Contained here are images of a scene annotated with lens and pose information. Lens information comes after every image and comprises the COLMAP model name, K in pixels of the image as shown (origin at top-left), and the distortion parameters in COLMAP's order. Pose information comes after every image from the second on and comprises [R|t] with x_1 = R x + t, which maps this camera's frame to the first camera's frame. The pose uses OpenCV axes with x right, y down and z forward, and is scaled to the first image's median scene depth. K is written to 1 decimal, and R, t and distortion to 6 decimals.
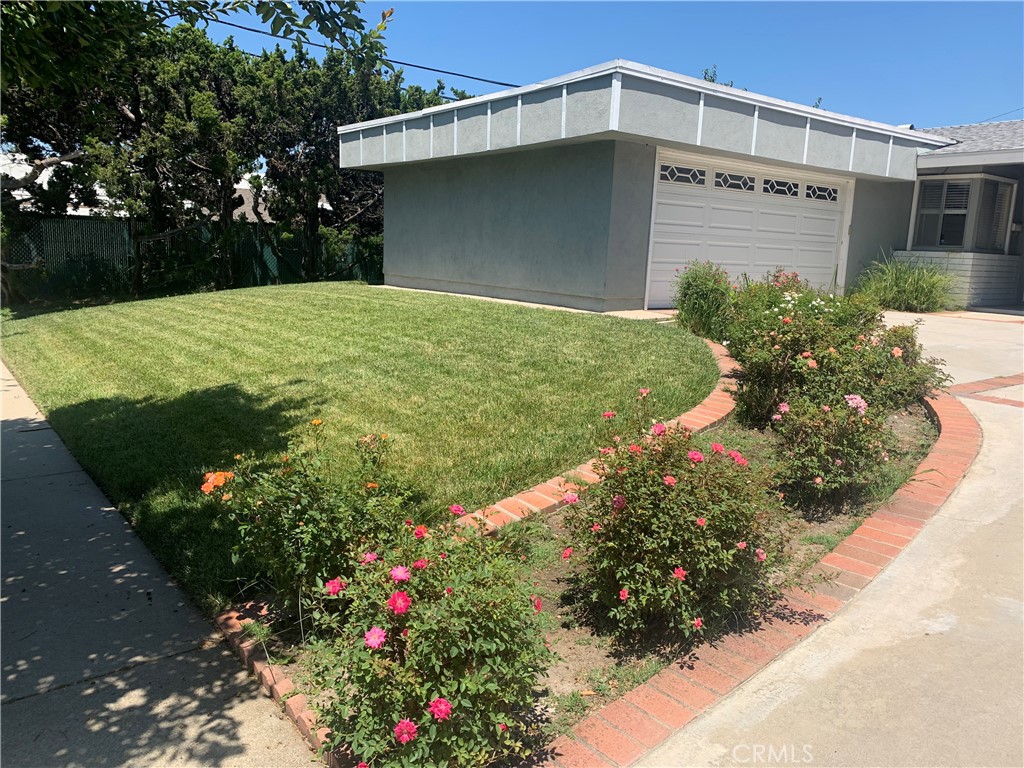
lens RADIAL K [[789.8, 0, 509.1], [0, 789.8, 374.8], [0, 0, 1]] dist [0.013530, -0.023114]
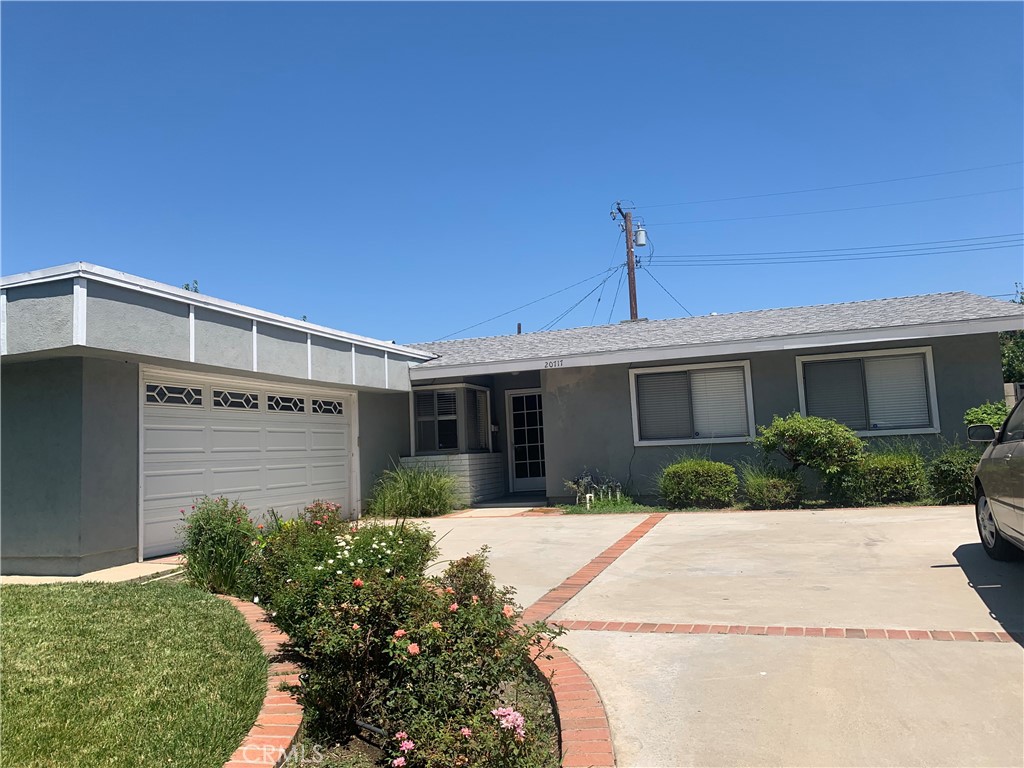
lens RADIAL K [[789.8, 0, 539.9], [0, 789.8, 380.1], [0, 0, 1]] dist [0.013530, -0.023114]
pose [[0.792784, -0.025219, 0.608981, 0.010775], [0.178047, 0.965145, -0.191818, -0.032135], [-0.582917, 0.260498, 0.769642, 0.100522]]
